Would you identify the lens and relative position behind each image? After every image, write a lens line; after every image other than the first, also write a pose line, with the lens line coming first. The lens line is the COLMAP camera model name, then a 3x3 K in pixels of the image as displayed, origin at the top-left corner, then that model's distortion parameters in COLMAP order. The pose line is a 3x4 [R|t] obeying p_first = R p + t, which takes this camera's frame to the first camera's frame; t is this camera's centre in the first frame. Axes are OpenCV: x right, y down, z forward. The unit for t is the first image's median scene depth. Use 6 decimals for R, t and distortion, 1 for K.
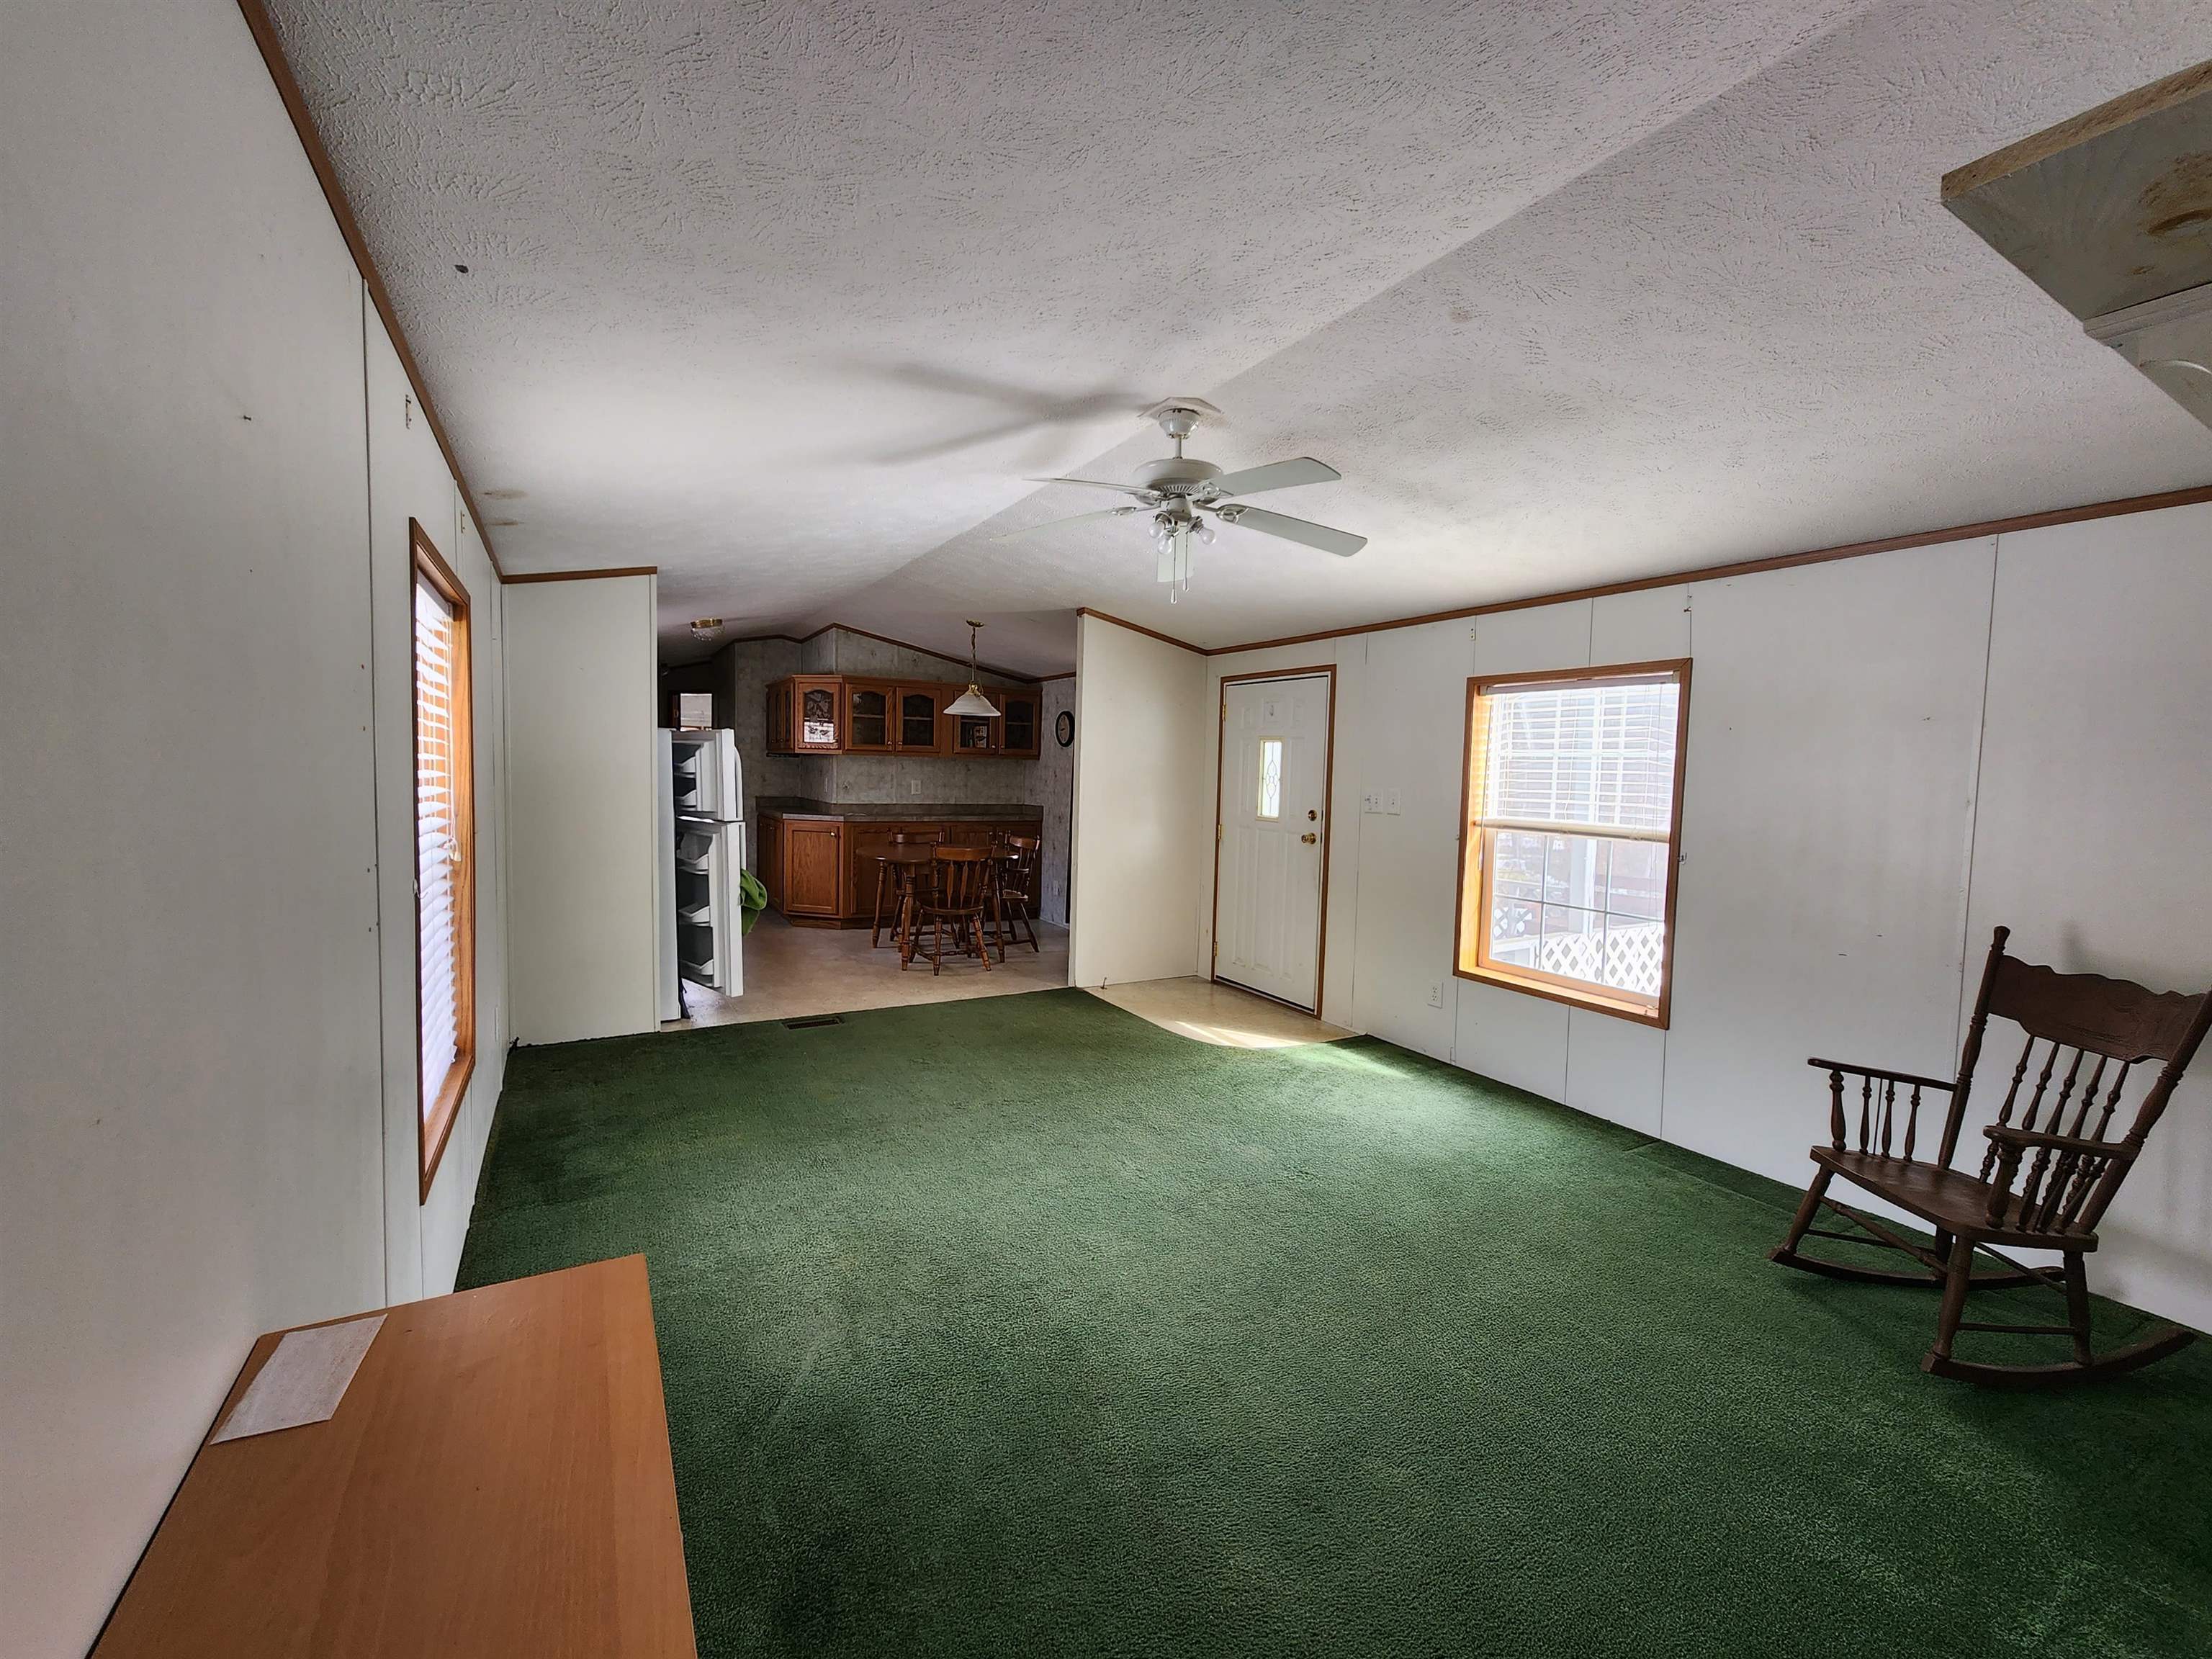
lens RADIAL K [[904.6, 0, 1099.1], [0, 904.6, 816.4], [0, 0, 1]] dist [0.001283, -0.000263]
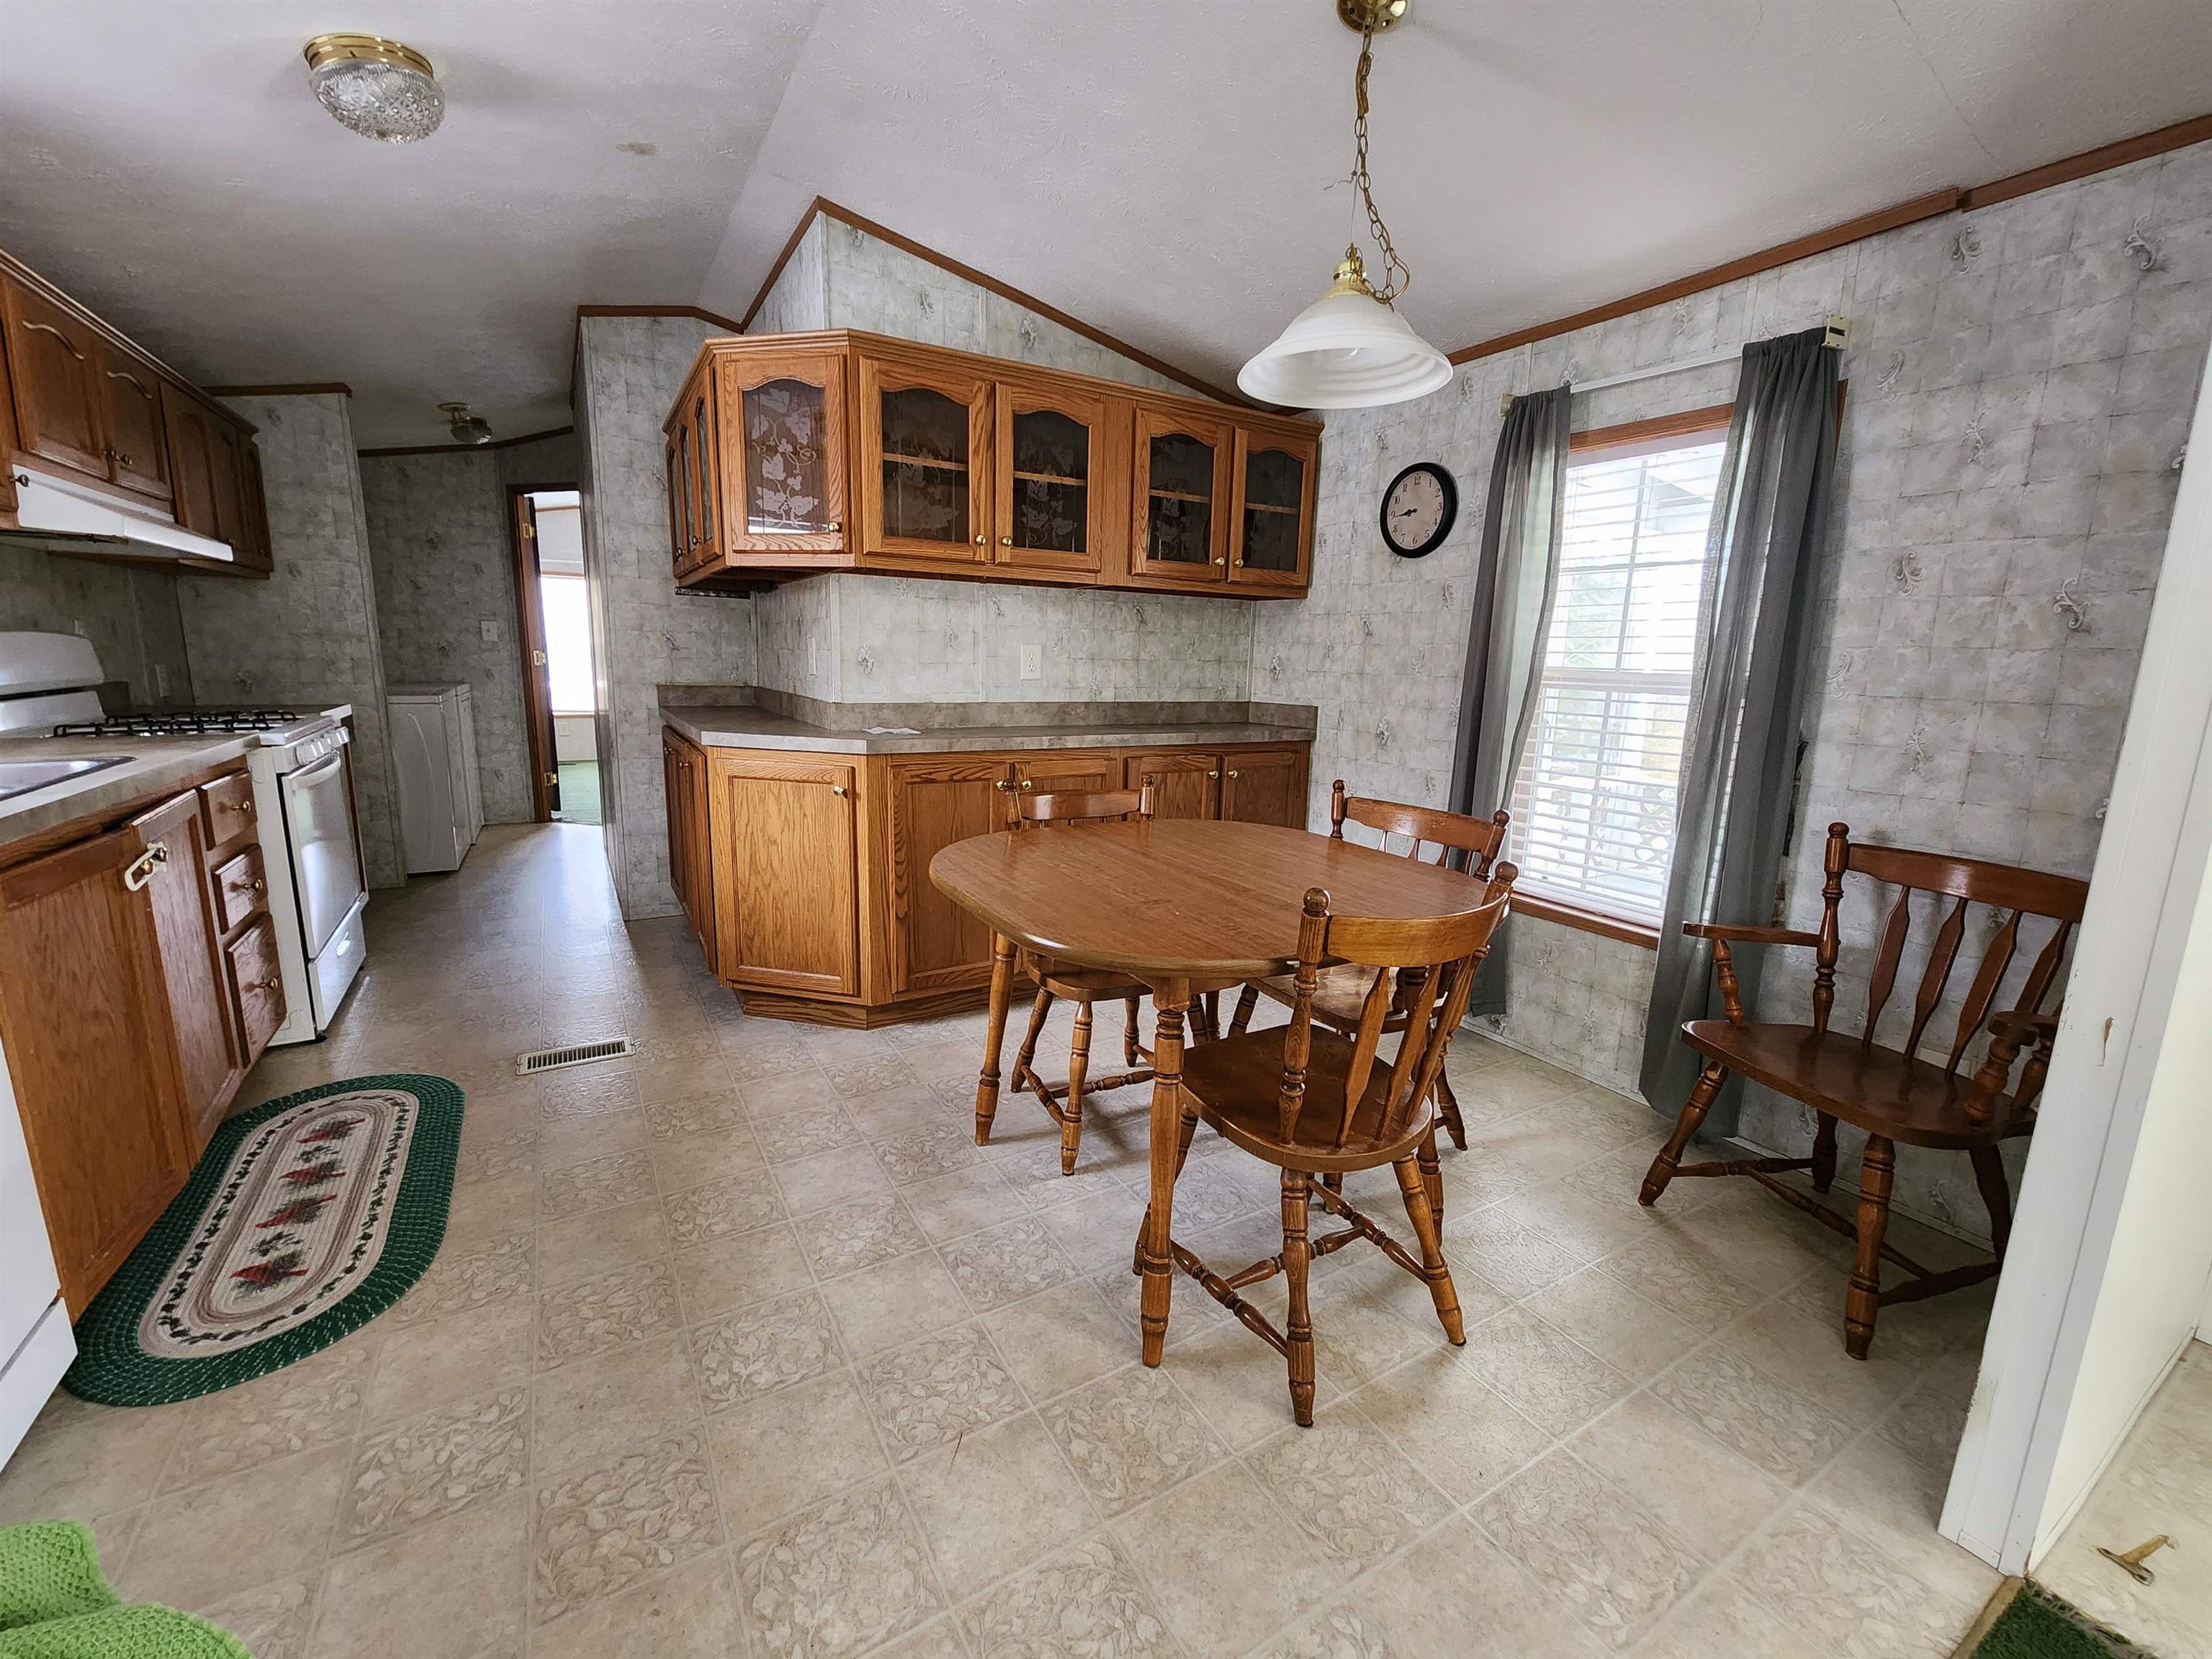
lens RADIAL K [[904.6, 0, 1102.4], [0, 904.6, 818.1], [0, 0, 1]] dist [0.001283, -0.000263]
pose [[0.999811, -0.003889, 0.019034, -0.181681], [0.001520, 0.992415, 0.122920, -0.012380], [-0.019368, -0.122868, 0.992234, 0.591853]]
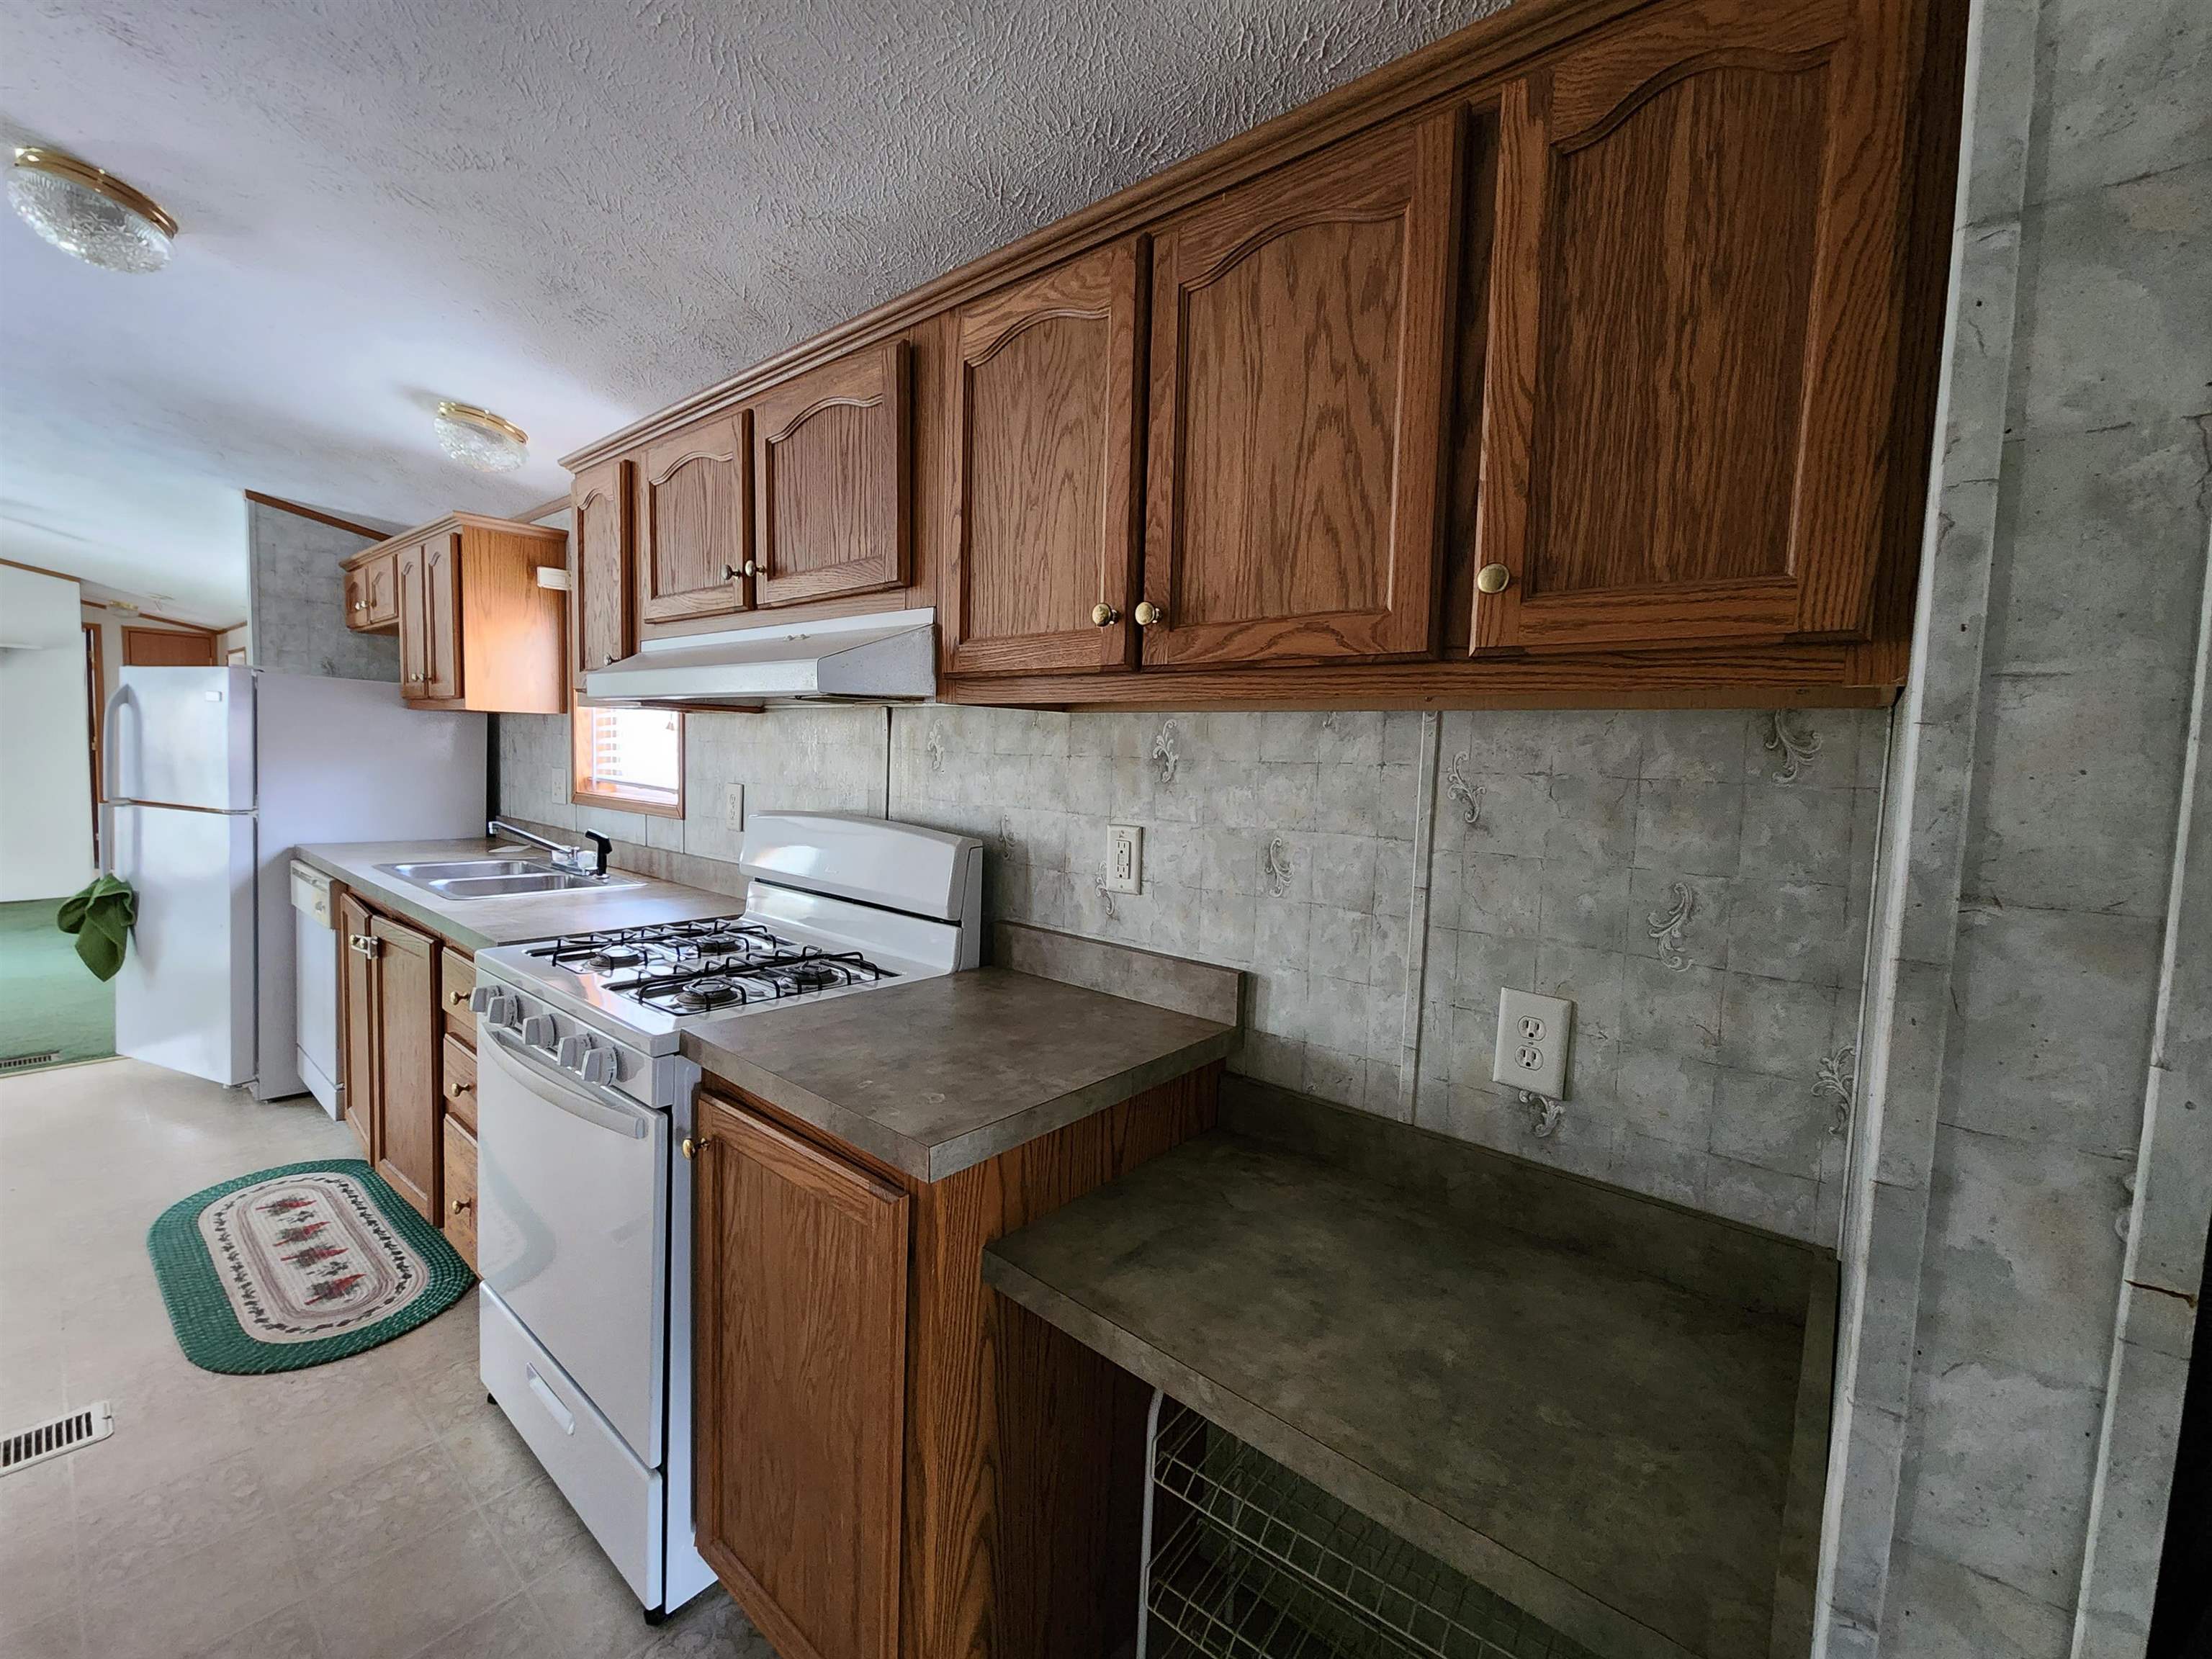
lens RADIAL K [[904.6, 0, 1095.7], [0, 904.6, 825.1], [0, 0, 1]] dist [0.001283, -0.000263]
pose [[-0.933960, -0.040438, -0.355083, -0.531857], [-0.088505, 0.988799, 0.120181, -0.074628], [0.346246, 0.143671, -0.927077, 1.184045]]
